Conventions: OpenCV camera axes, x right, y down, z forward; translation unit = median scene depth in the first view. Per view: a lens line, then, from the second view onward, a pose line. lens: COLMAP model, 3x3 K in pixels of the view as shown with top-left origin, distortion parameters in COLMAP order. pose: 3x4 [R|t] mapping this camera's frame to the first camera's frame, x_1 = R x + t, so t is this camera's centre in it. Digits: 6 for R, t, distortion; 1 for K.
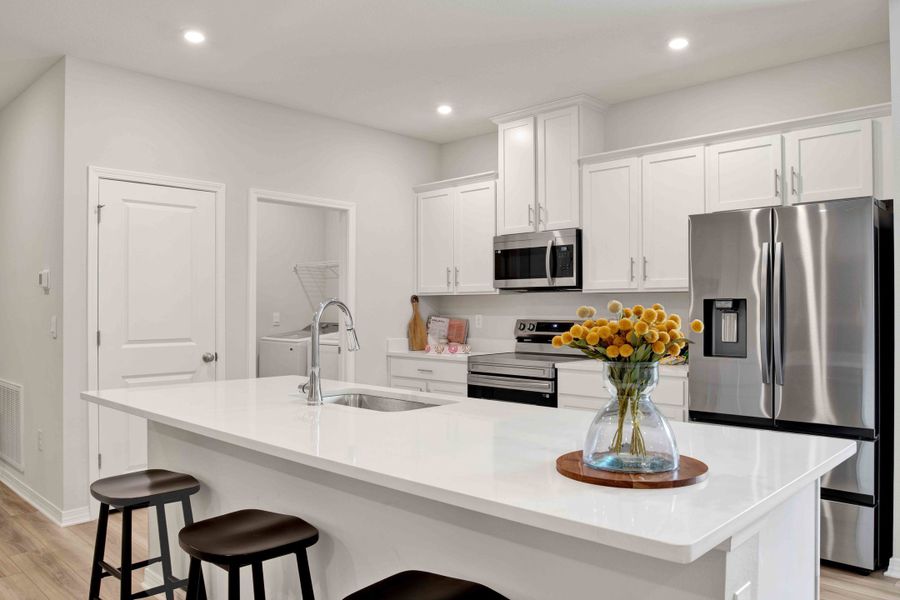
lens RADIAL K [[677.8, 0, 443.2], [0, 677.8, 306.4], [0, 0, 1]] dist [-0.063525, 0.013374]
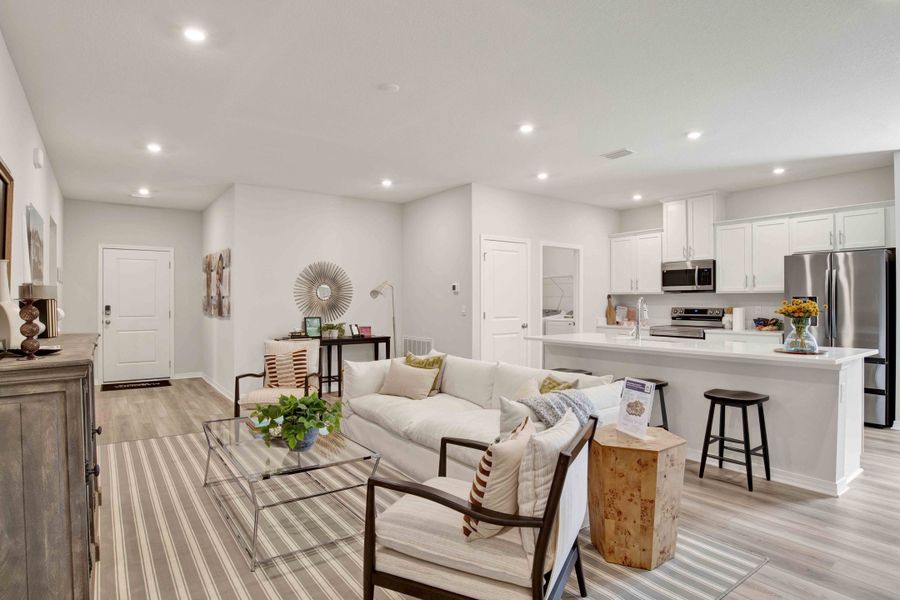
lens RADIAL K [[491.9, 0, 447.1], [0, 491.9, 301.2], [0, 0, 1]] dist [-0.060471, 0.010719]
pose [[0.986023, 0.000017, -0.166607, -0.308440], [0.000189, 0.999999, 0.001223, 0.000299], [0.166607, -0.001238, 0.986023, -0.460770]]
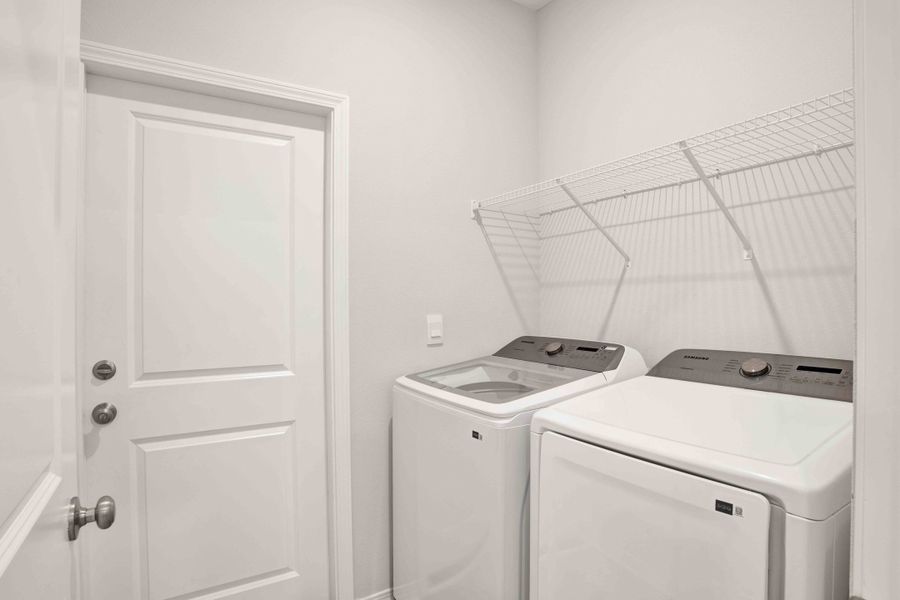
lens RADIAL K [[491.9, 0, 452.4], [0, 491.9, 300.8], [0, 0, 1]] dist [-0.060471, 0.010719]
pose [[0.971907, -0.009904, -0.235155, -0.231367], [0.011369, 0.999923, 0.004876, -0.001013], [0.235089, -0.007412, 0.971946, 0.992127]]
